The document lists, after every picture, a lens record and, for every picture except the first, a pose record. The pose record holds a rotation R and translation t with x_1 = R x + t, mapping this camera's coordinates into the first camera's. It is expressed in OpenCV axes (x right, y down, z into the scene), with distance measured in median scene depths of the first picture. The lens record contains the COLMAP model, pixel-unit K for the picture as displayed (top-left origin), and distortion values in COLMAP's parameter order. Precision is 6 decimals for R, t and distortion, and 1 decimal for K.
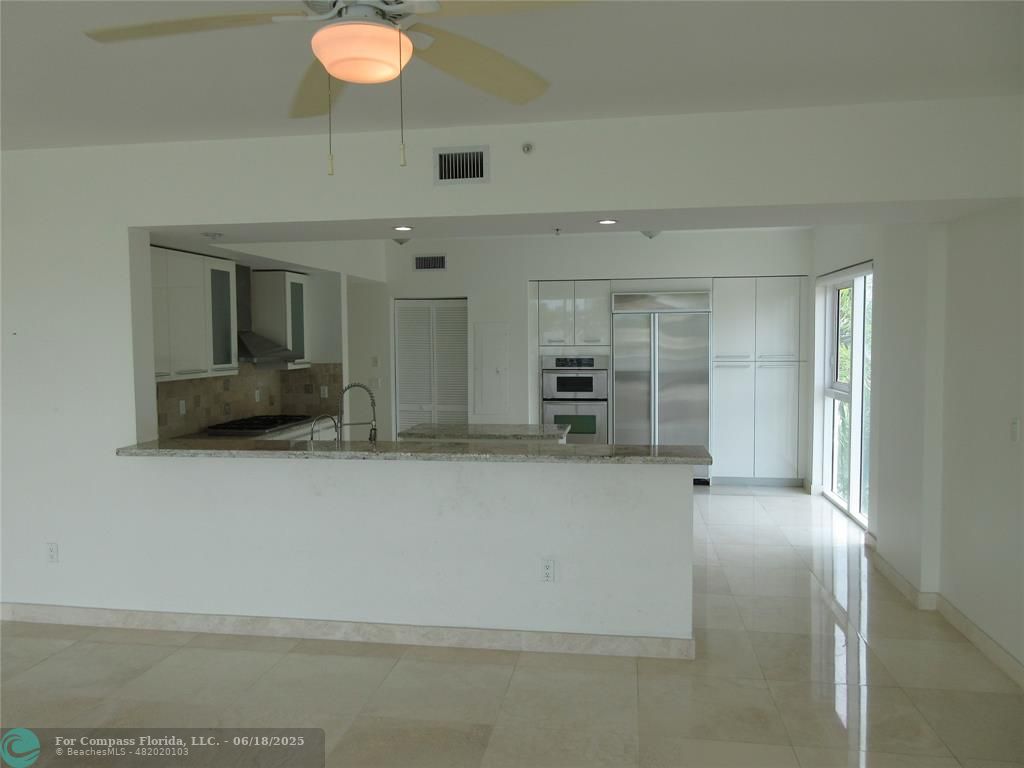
lens RADIAL K [[759.0, 0, 516.5], [0, 759.0, 380.3], [0, 0, 1]] dist [0.004015, 0.013672]
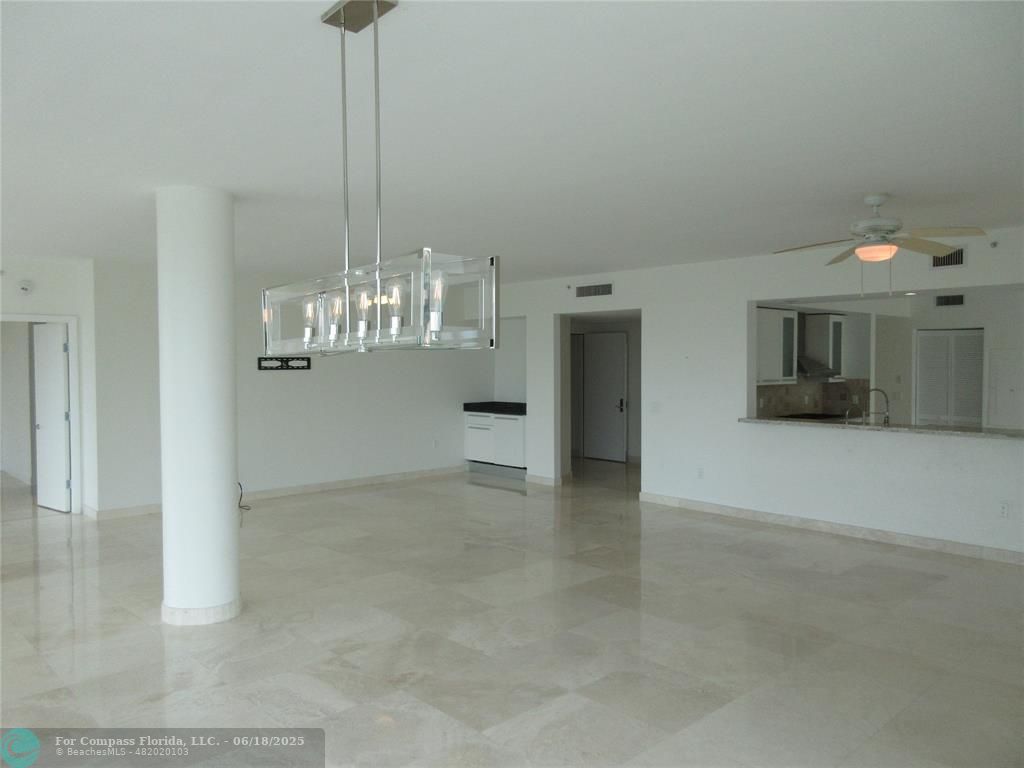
lens RADIAL K [[759.0, 0, 519.6], [0, 759.0, 379.3], [0, 0, 1]] dist [0.004015, 0.013672]
pose [[0.786782, 0.021966, -0.616840, 0.121416], [-0.040044, 0.999078, -0.015499, 0.024928], [0.615931, 0.036895, 0.786936, -0.477749]]
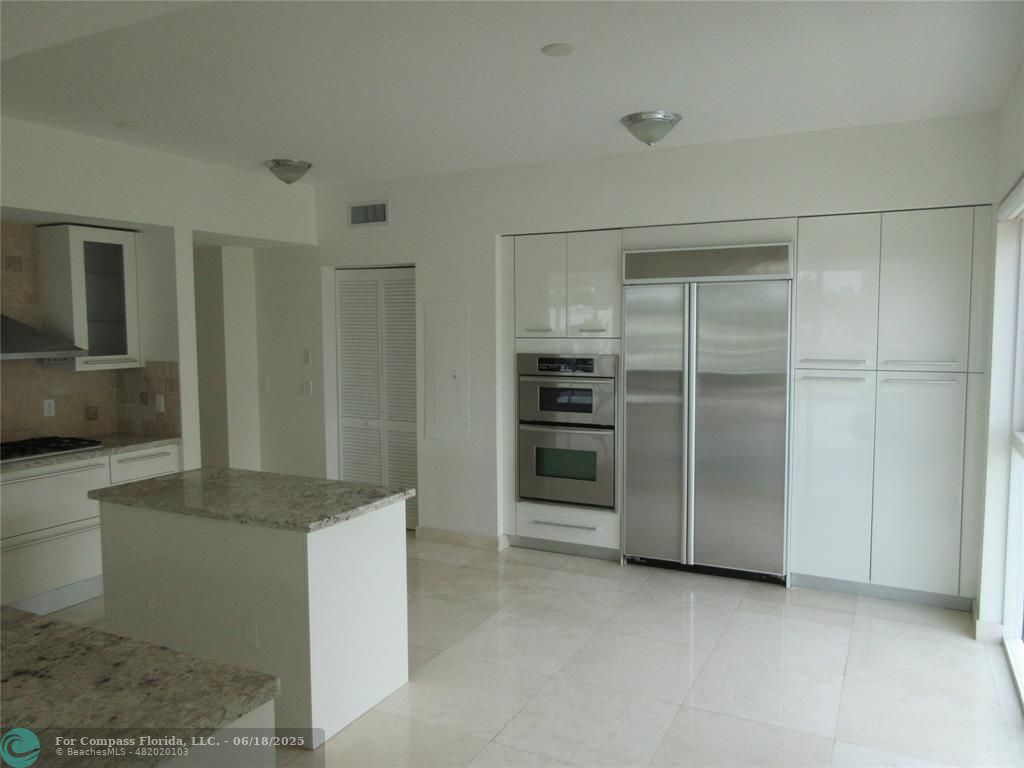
lens RADIAL K [[759.0, 0, 515.9], [0, 759.0, 385.2], [0, 0, 1]] dist [0.004015, 0.013672]
pose [[0.948024, 0.029032, -0.316871, 0.273669], [-0.020432, 0.999328, 0.030429, -0.029049], [0.317542, -0.022373, 0.947980, 0.460831]]
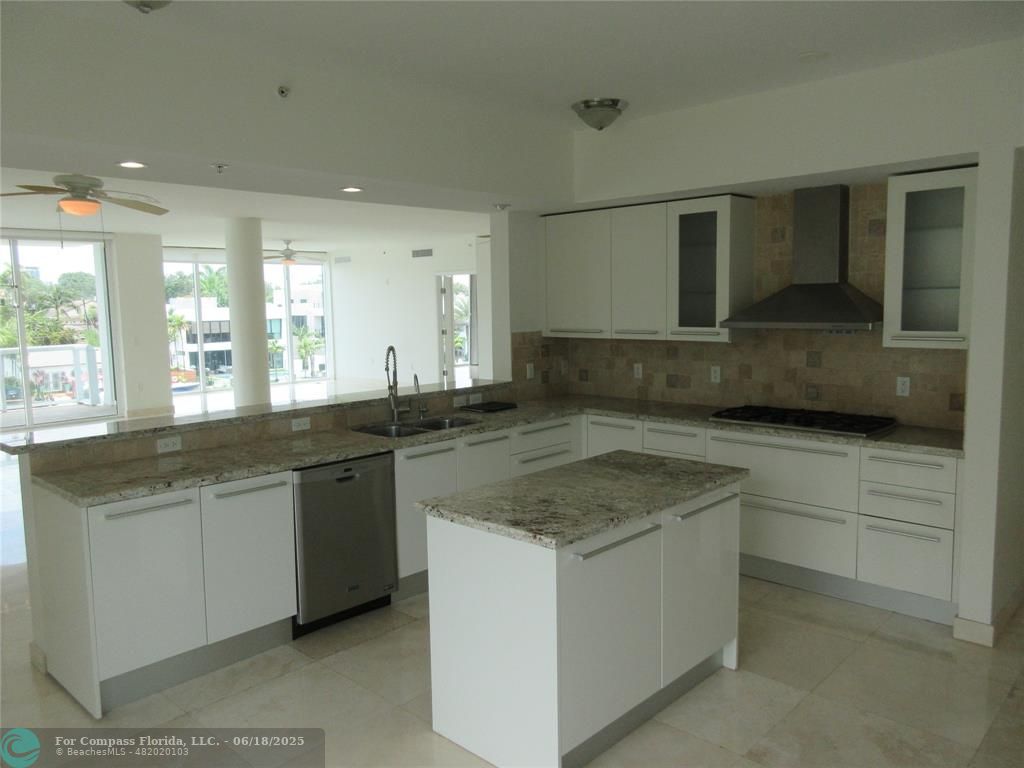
lens RADIAL K [[759.0, 0, 513.9], [0, 759.0, 375.2], [0, 0, 1]] dist [0.004015, 0.013672]
pose [[-0.568017, 0.094369, -0.817589, 0.331127], [-0.028856, 0.990510, 0.134376, -0.060399], [0.822511, 0.099920, -0.559903, 1.049825]]
